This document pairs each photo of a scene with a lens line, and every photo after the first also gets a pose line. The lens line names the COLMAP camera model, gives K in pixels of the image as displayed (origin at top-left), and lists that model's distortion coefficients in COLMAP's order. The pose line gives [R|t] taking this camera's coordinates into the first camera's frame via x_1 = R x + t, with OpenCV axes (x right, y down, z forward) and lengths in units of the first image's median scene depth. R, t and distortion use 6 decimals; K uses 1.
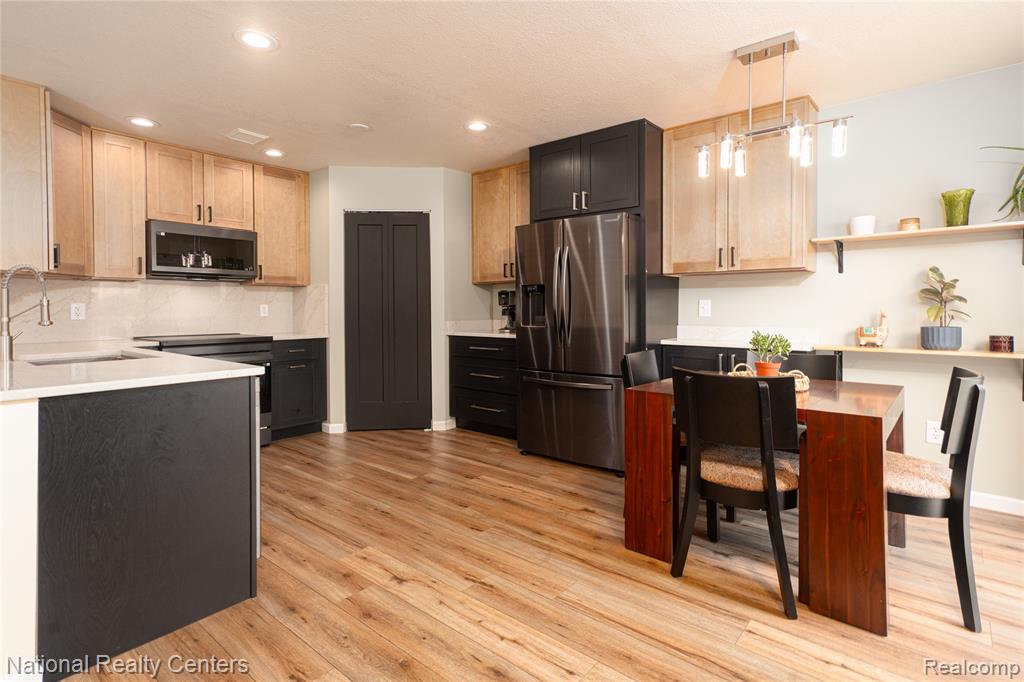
lens RADIAL K [[489.3, 0, 516.5], [0, 489.3, 307.8], [0, 0, 1]] dist [0.000868, 0.000165]
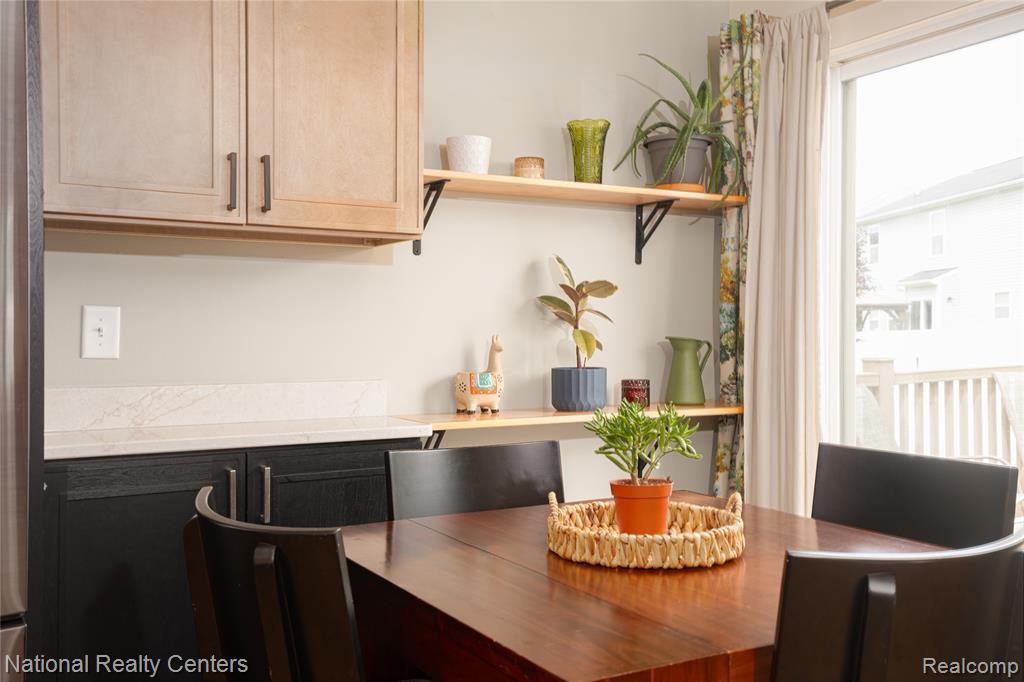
lens RADIAL K [[1018.1, 0, 512.0], [0, 1018.1, 341.0], [0, 0, 1]] dist [-0.000928, 0.000314]
pose [[0.373071, -0.000734, 0.927802, -0.183822], [0.002381, 0.999997, -0.000166, 0.008905], [-0.927800, 0.002271, 0.373072, 0.606711]]
